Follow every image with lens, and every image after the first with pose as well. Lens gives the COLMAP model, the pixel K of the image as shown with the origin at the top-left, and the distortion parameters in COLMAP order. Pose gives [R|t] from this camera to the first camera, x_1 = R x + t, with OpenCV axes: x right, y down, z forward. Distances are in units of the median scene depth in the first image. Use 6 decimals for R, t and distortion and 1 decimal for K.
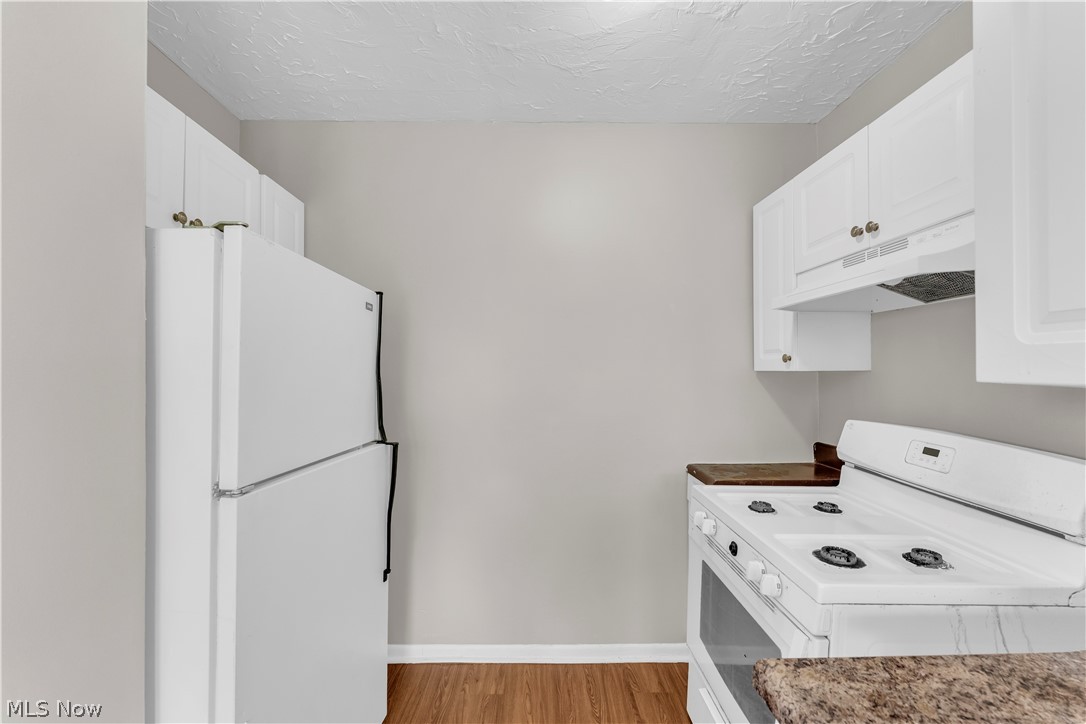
lens RADIAL K [[441.2, 0, 536.2], [0, 441.2, 370.6], [0, 0, 1]] dist [-0.000803, -0.000701]
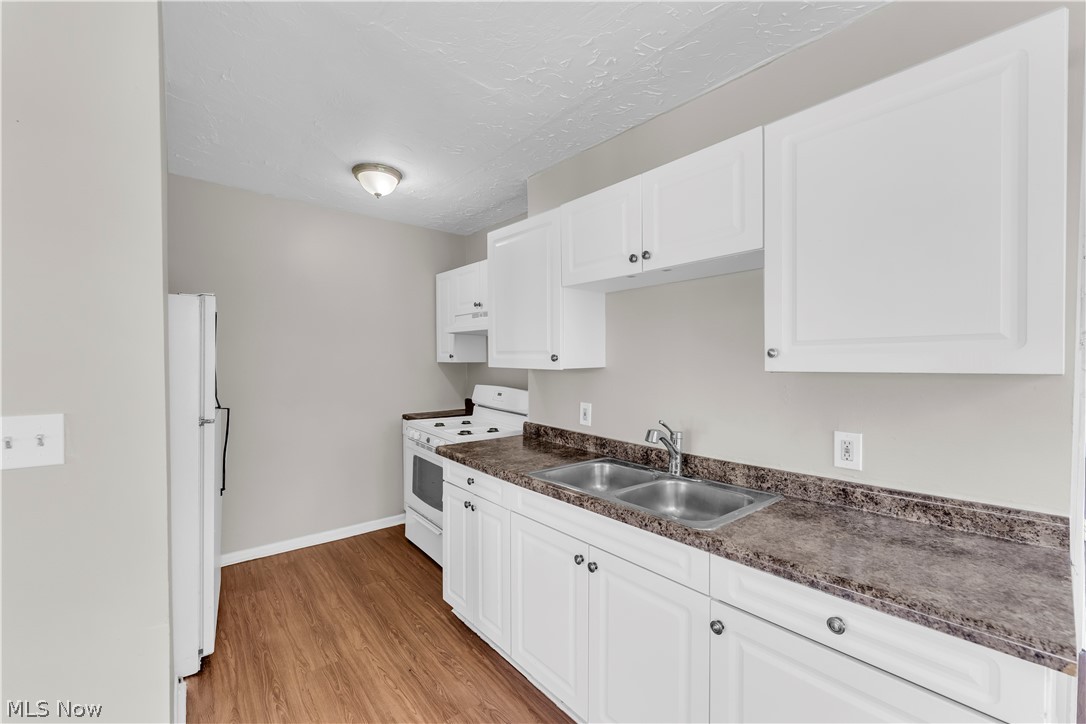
lens RADIAL K [[441.2, 0, 536.2], [0, 441.2, 370.6], [0, 0, 1]] dist [-0.000803, -0.000701]
pose [[0.779501, -0.012463, 0.626277, -0.435021], [-0.005901, 0.999612, 0.027236, -0.019693], [-0.626374, -0.024926, 0.779124, -0.898660]]
